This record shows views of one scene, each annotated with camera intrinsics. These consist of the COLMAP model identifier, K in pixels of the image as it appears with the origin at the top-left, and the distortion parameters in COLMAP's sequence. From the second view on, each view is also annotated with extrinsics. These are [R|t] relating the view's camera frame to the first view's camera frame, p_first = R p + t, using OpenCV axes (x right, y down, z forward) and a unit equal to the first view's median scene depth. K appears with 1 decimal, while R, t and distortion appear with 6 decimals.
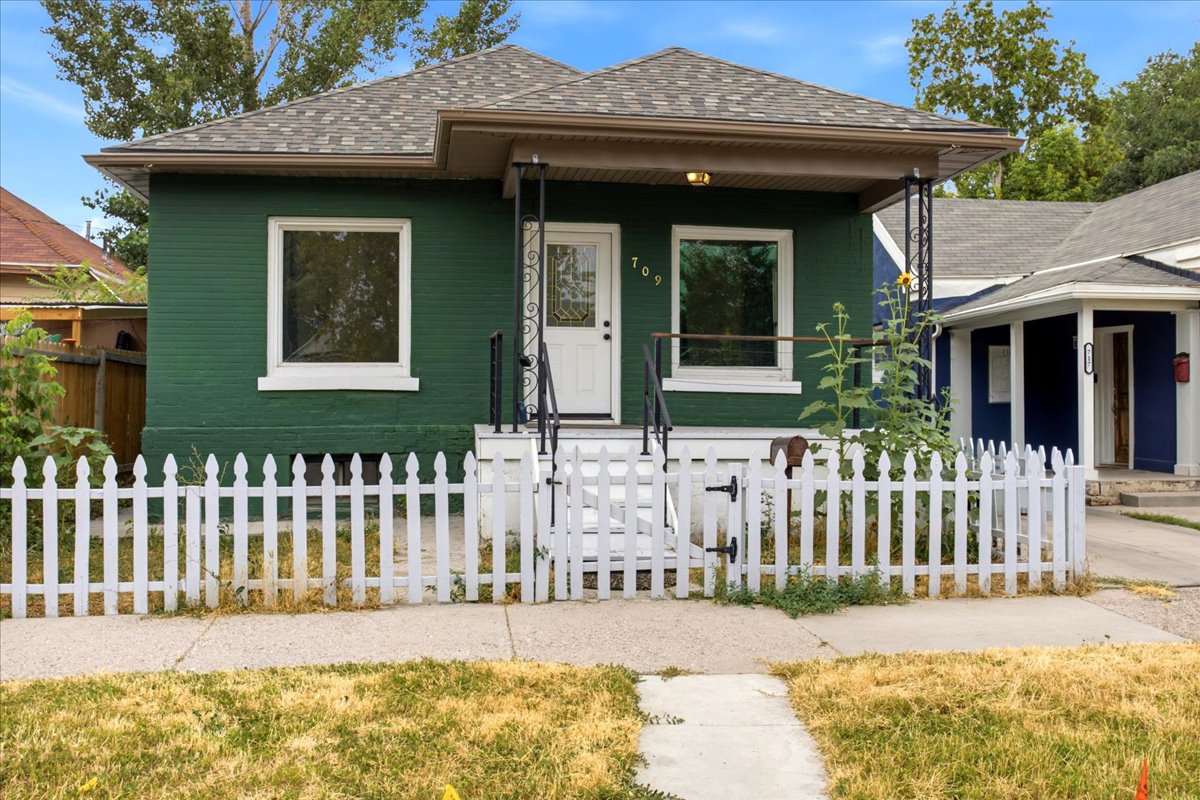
lens RADIAL K [[1117.3, 0, 600.0], [0, 1117.3, 400.0], [0, 0, 1]] dist [-0.008463, -0.006919]
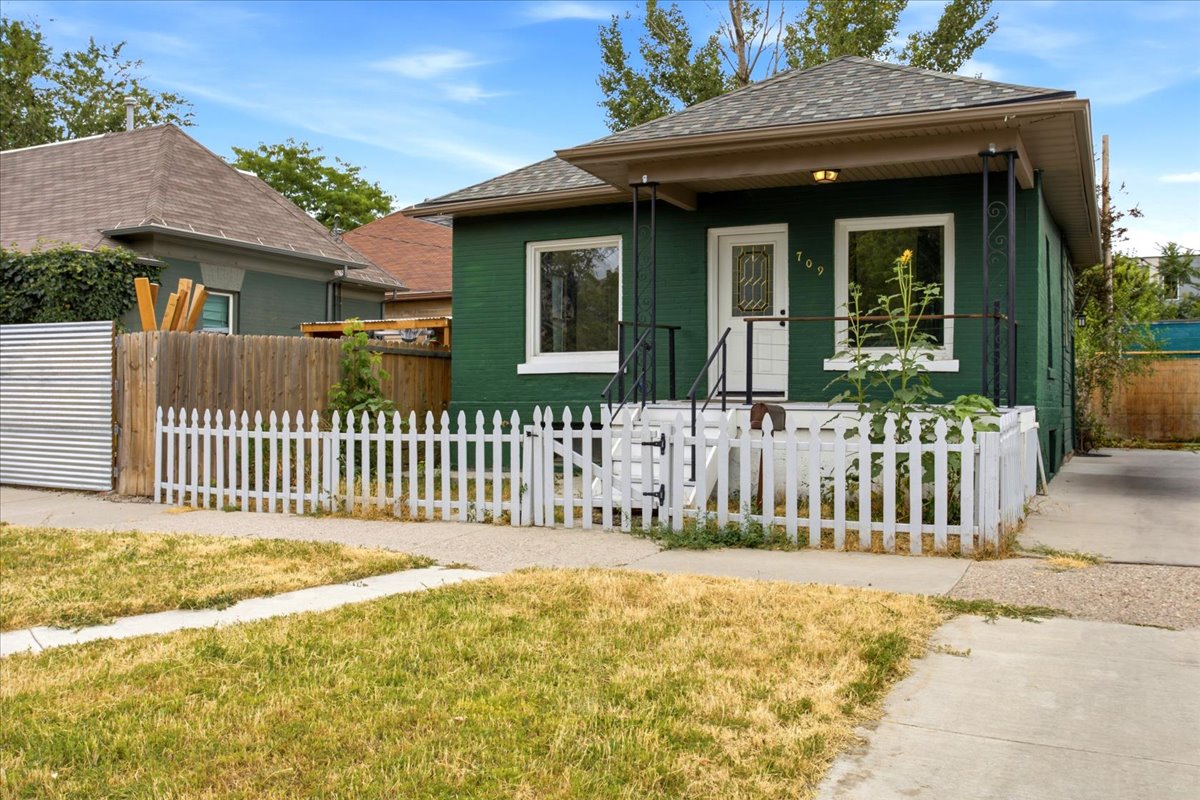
lens RADIAL K [[1033.7, 0, 600.0], [0, 1033.7, 400.0], [0, 0, 1]] dist [-0.030853, -0.001113]
pose [[0.834167, 0.000256, -0.551512, 0.532095], [0.000488, 0.999999, 0.001202, 0.024497], [0.551512, -0.001272, 0.834166, 0.030664]]
